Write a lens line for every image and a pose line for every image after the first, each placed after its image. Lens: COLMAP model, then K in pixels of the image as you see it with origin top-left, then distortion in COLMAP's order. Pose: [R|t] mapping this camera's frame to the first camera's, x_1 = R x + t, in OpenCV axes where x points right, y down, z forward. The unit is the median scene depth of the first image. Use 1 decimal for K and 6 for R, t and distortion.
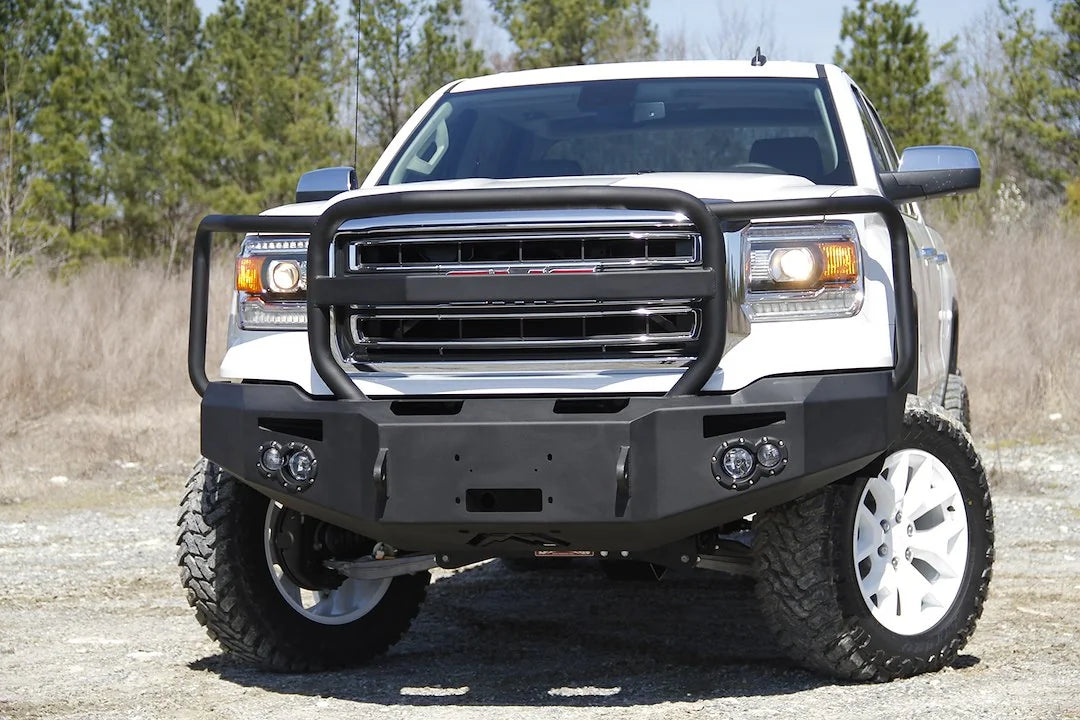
lens RADIAL K [[2917.4, 0, 584.1], [0, 2917.4, 360.2], [0, 0, 1]] dist [0.568493, 0.778286]
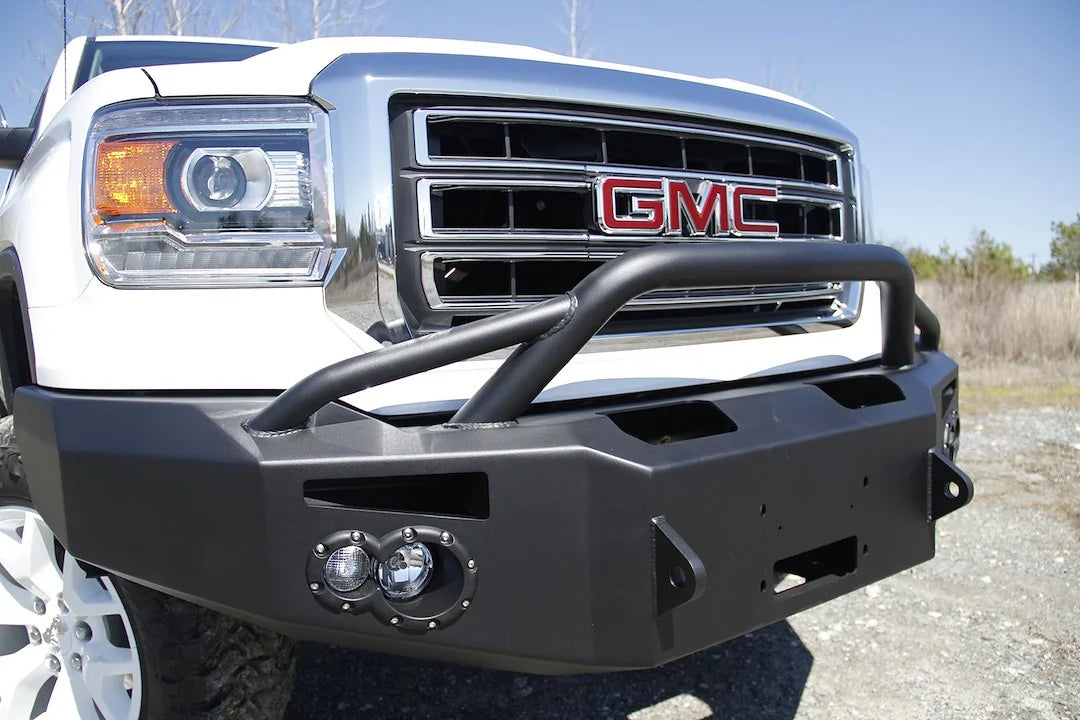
lens RADIAL K [[854.9, 0, 540.0], [0, 854.9, 360.0], [0, 0, 1]] dist [-0.137097, 0.003181]
pose [[0.697229, -0.062794, 0.714093, -0.165036], [0.036652, 0.997976, 0.051970, -0.003181], [-0.715911, -0.010062, 0.698119, 0.841990]]
